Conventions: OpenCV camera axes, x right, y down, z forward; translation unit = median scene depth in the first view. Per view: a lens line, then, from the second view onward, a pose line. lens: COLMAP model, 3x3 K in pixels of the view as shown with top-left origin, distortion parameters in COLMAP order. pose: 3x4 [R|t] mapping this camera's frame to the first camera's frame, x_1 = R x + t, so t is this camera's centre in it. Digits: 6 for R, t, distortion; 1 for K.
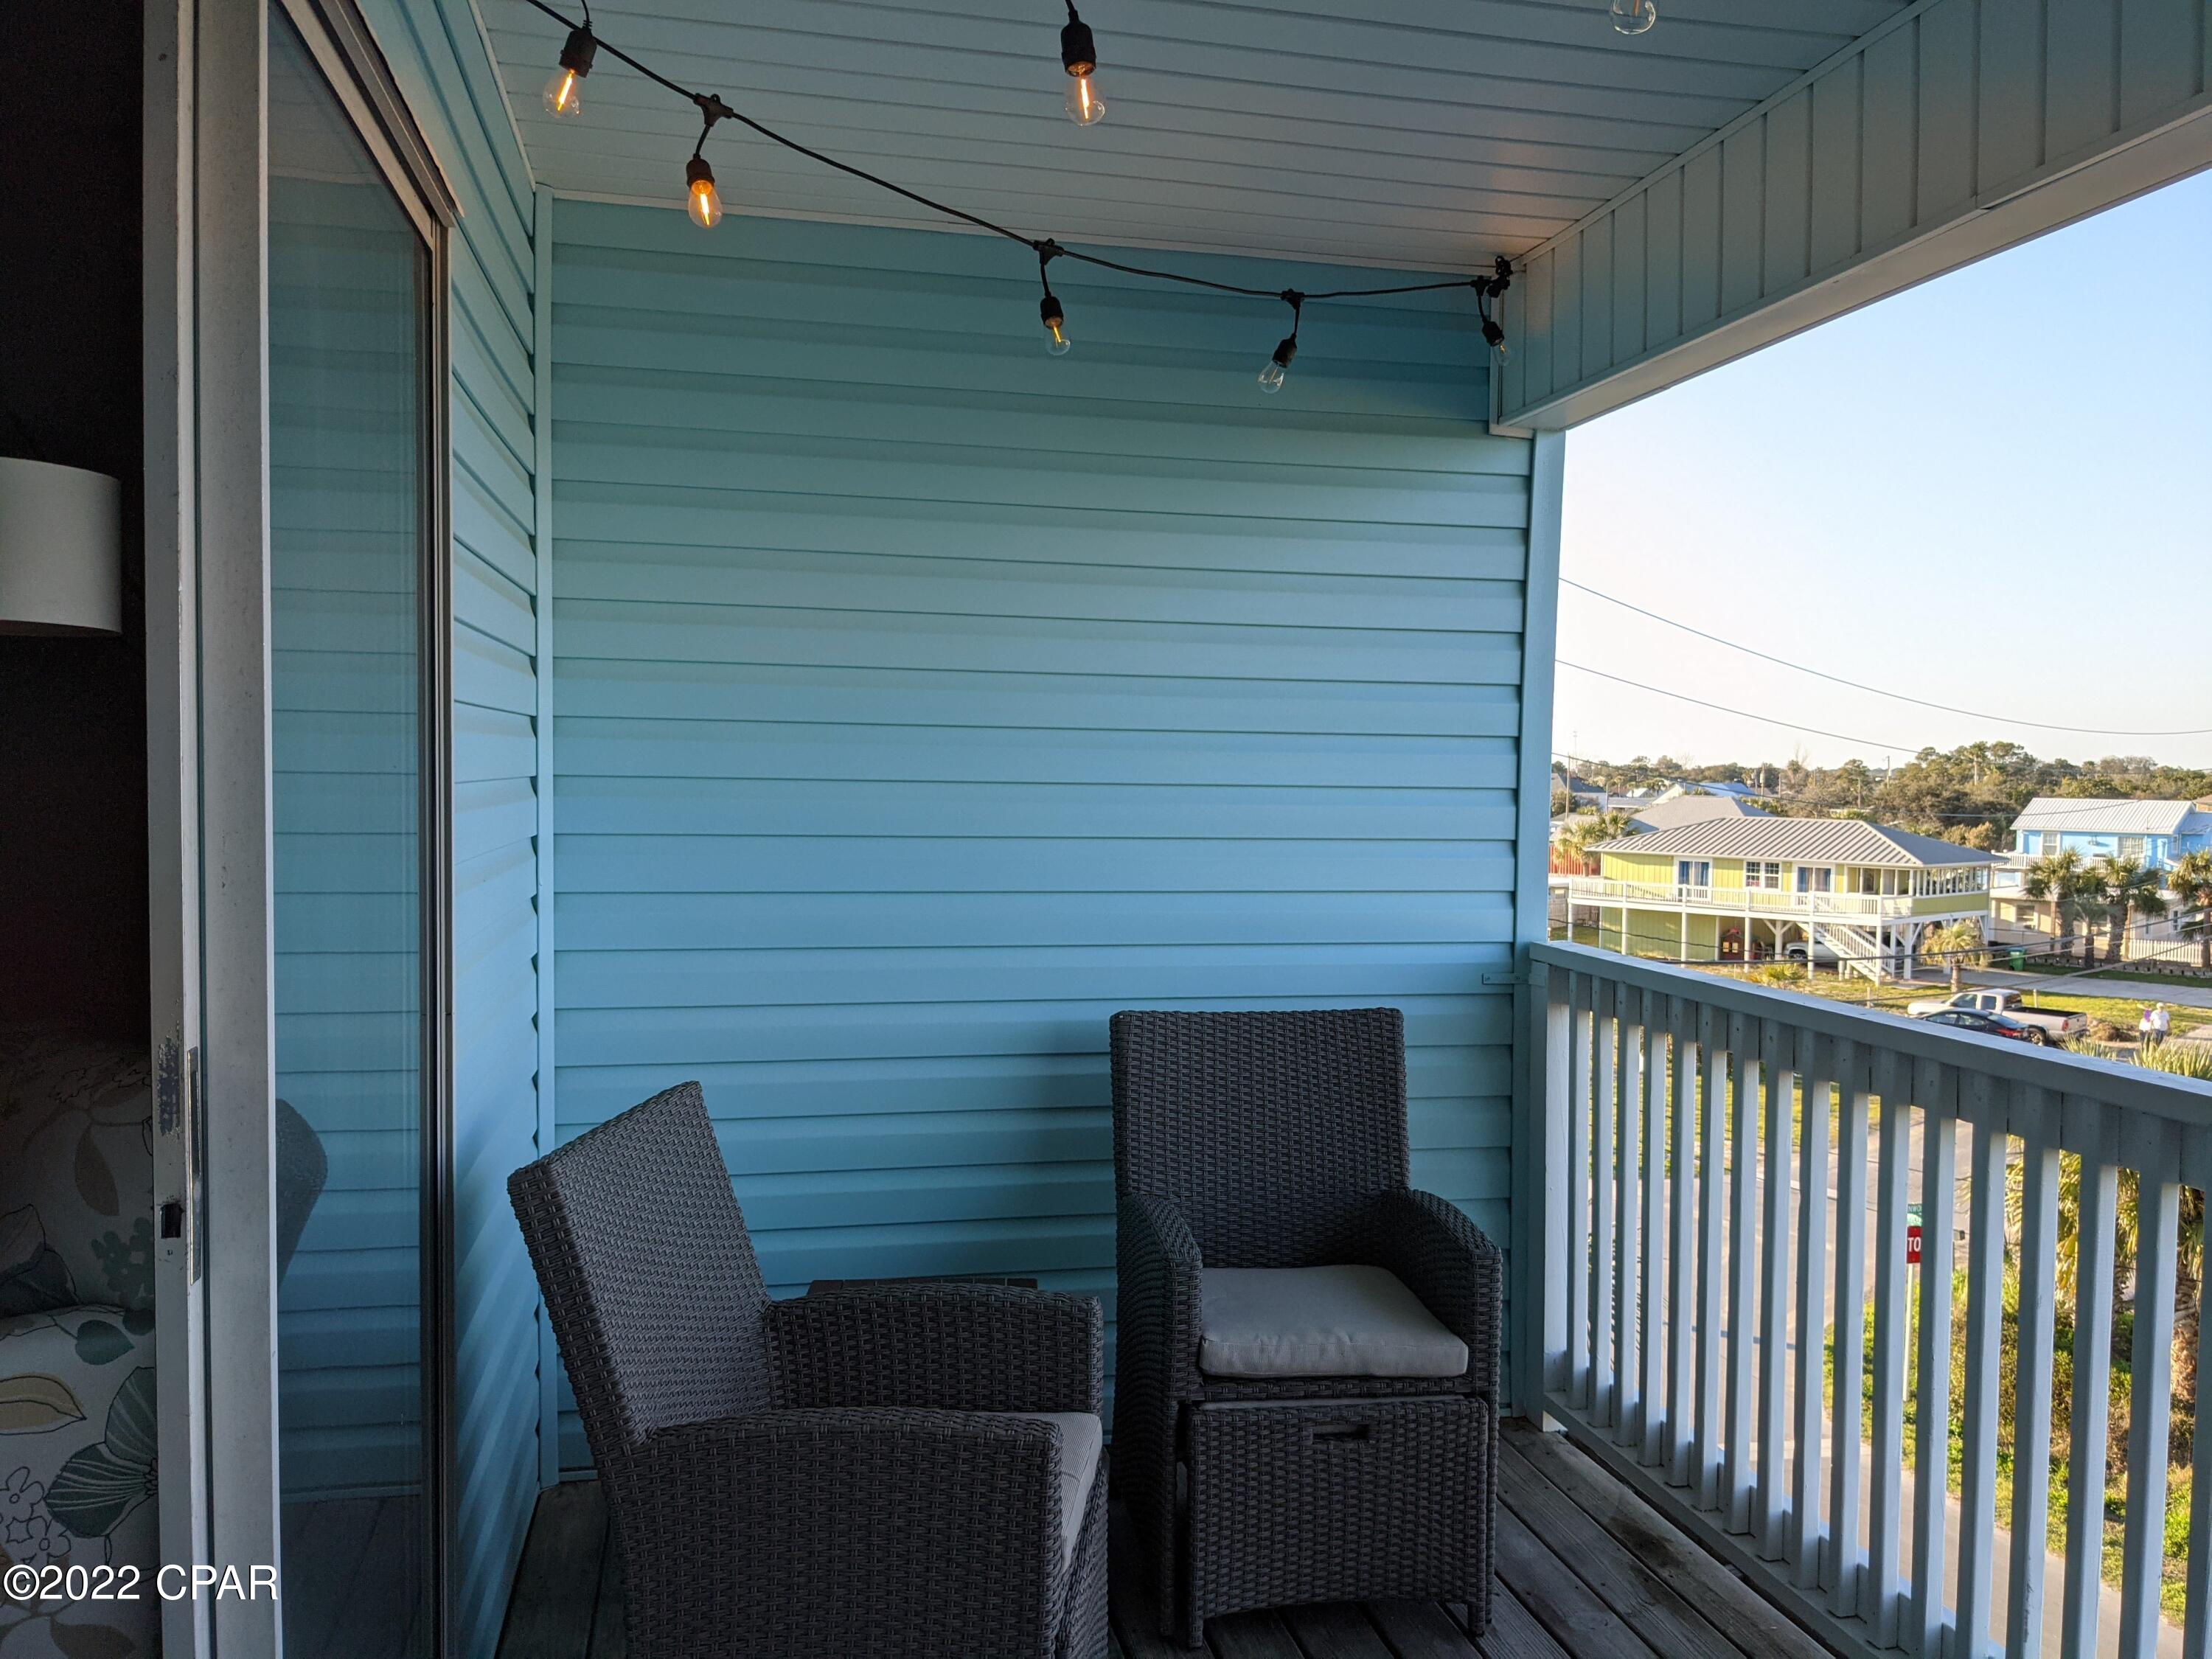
lens RADIAL K [[1751.0, 0, 1101.1], [0, 1751.0, 834.6], [0, 0, 1]] dist [0.031094, -0.017303]
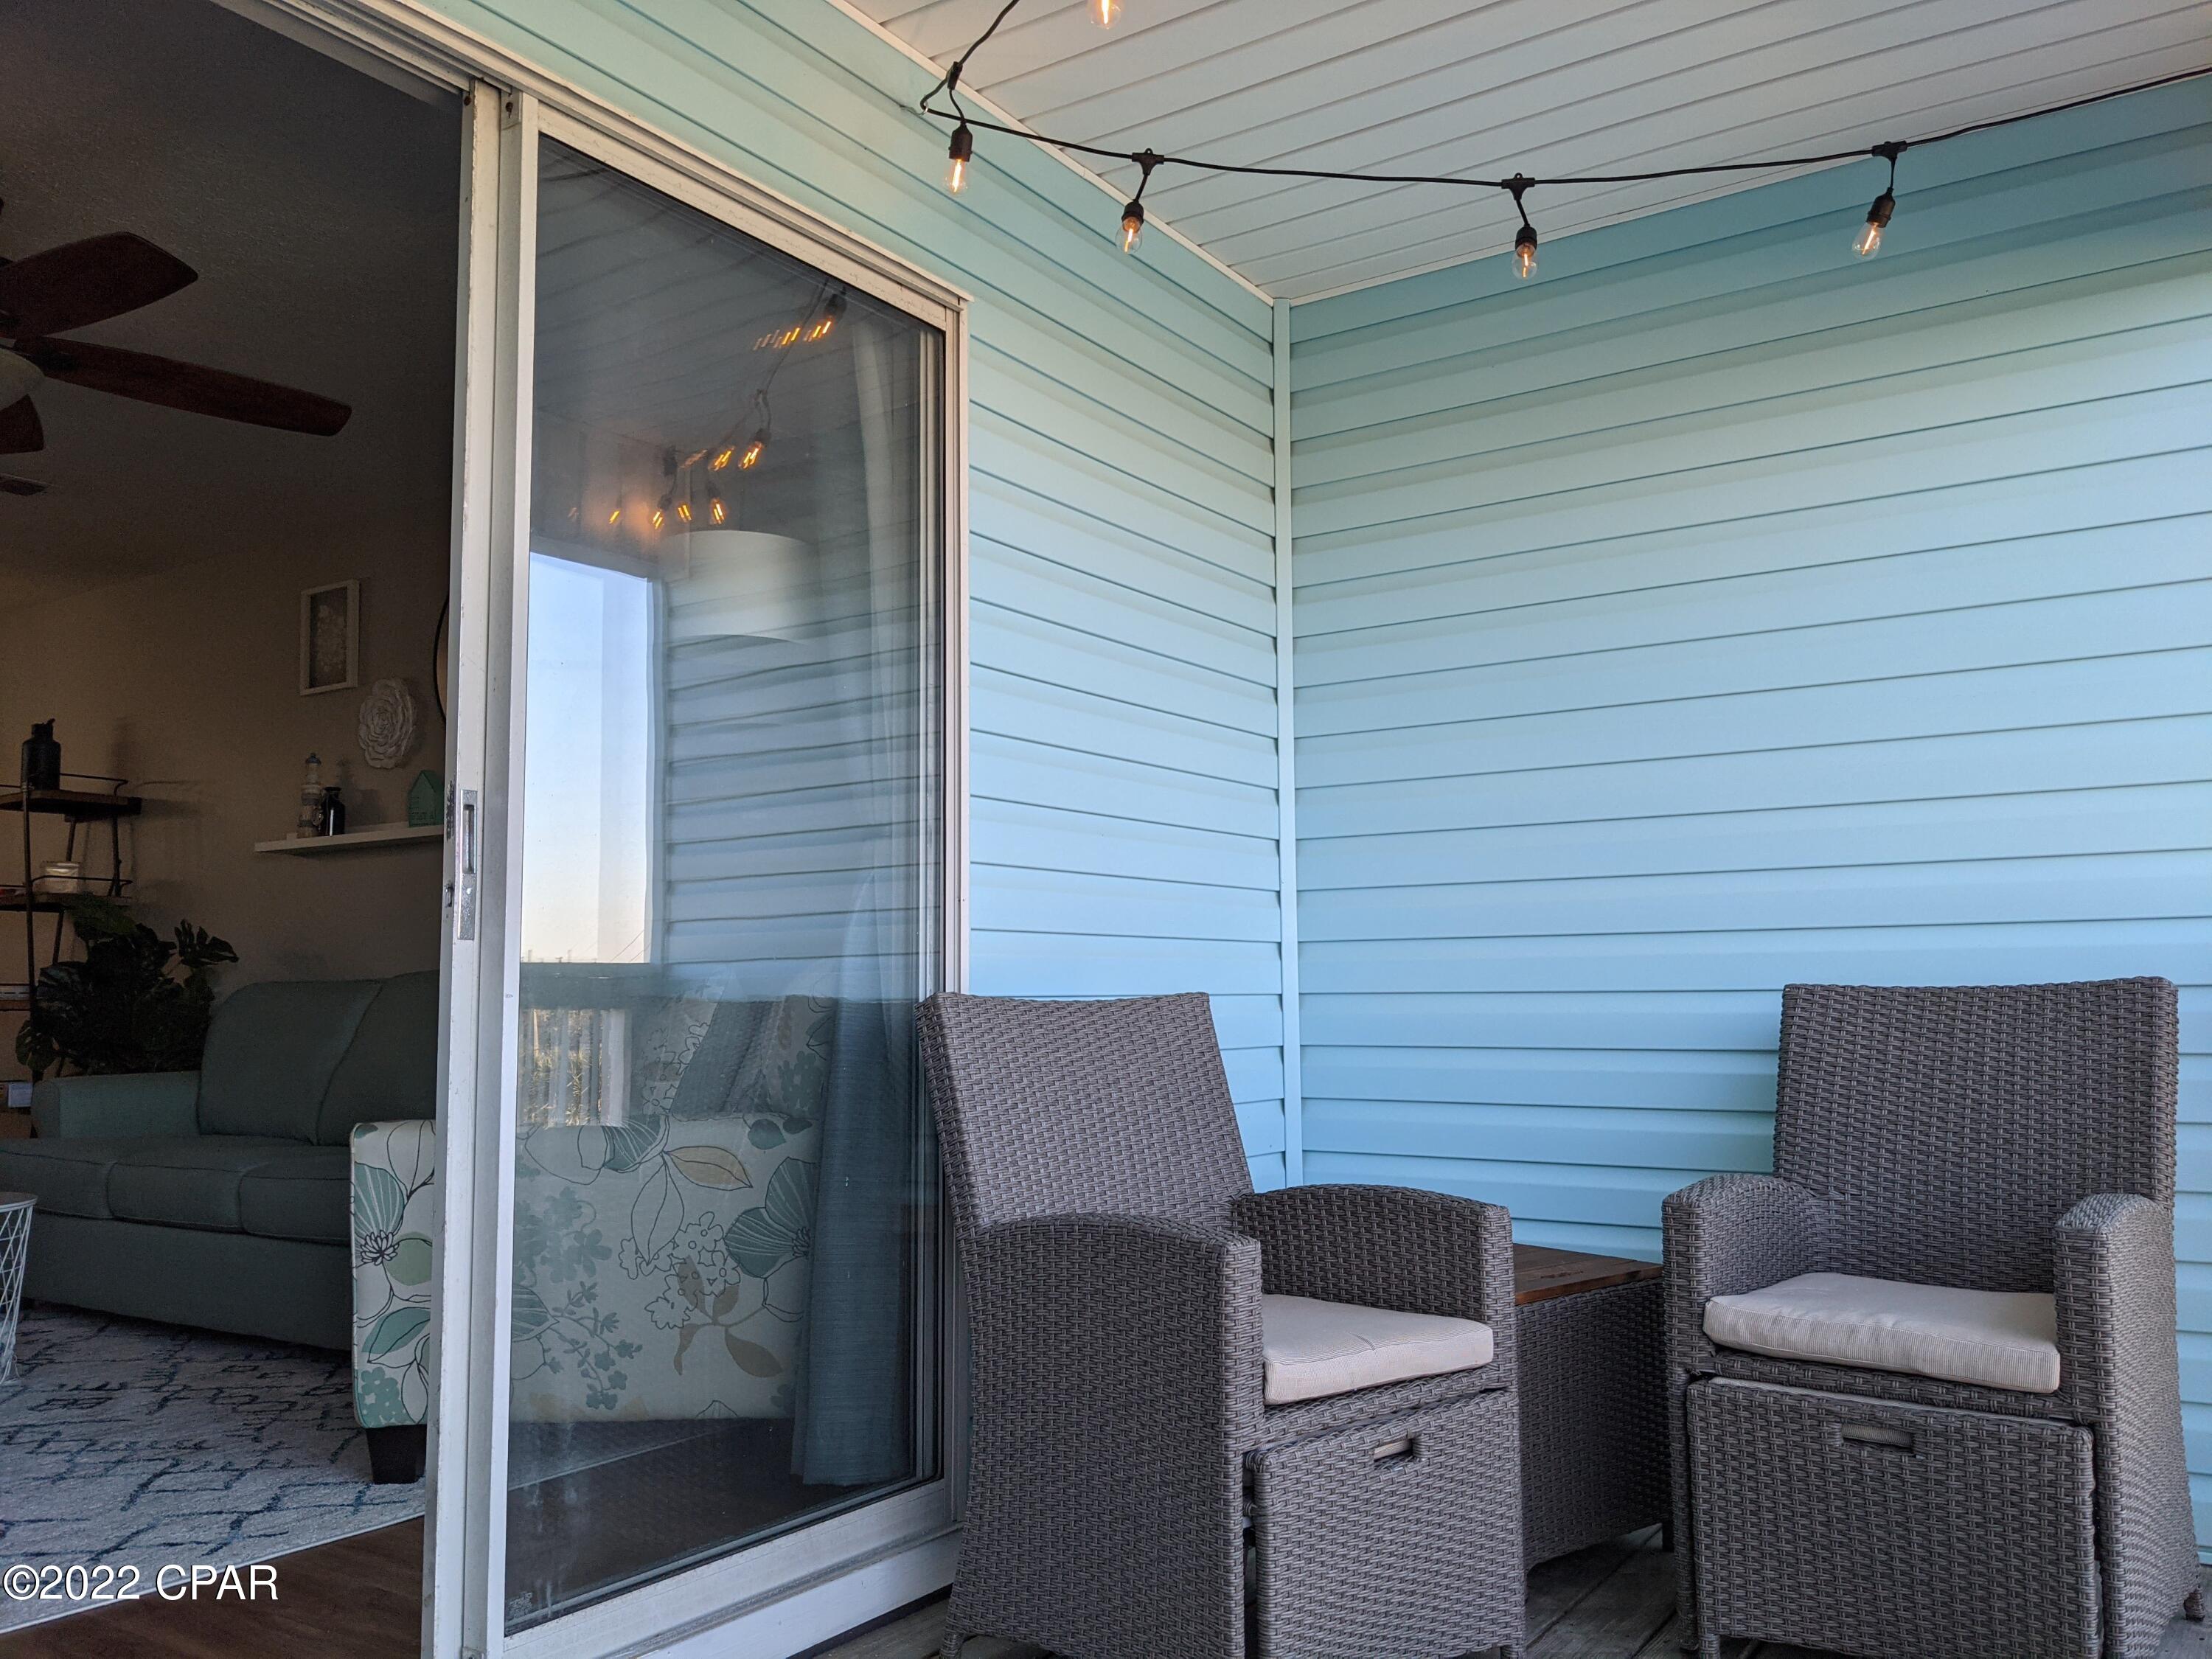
lens RADIAL K [[1751.0, 0, 1097.7], [0, 1751.0, 827.9], [0, 0, 1]] dist [0.031094, -0.017303]
pose [[0.696562, -0.088189, -0.712056, 0.490573], [-0.011574, 0.990907, -0.134047, 0.175974], [0.717403, 0.101614, 0.689208, 0.156527]]
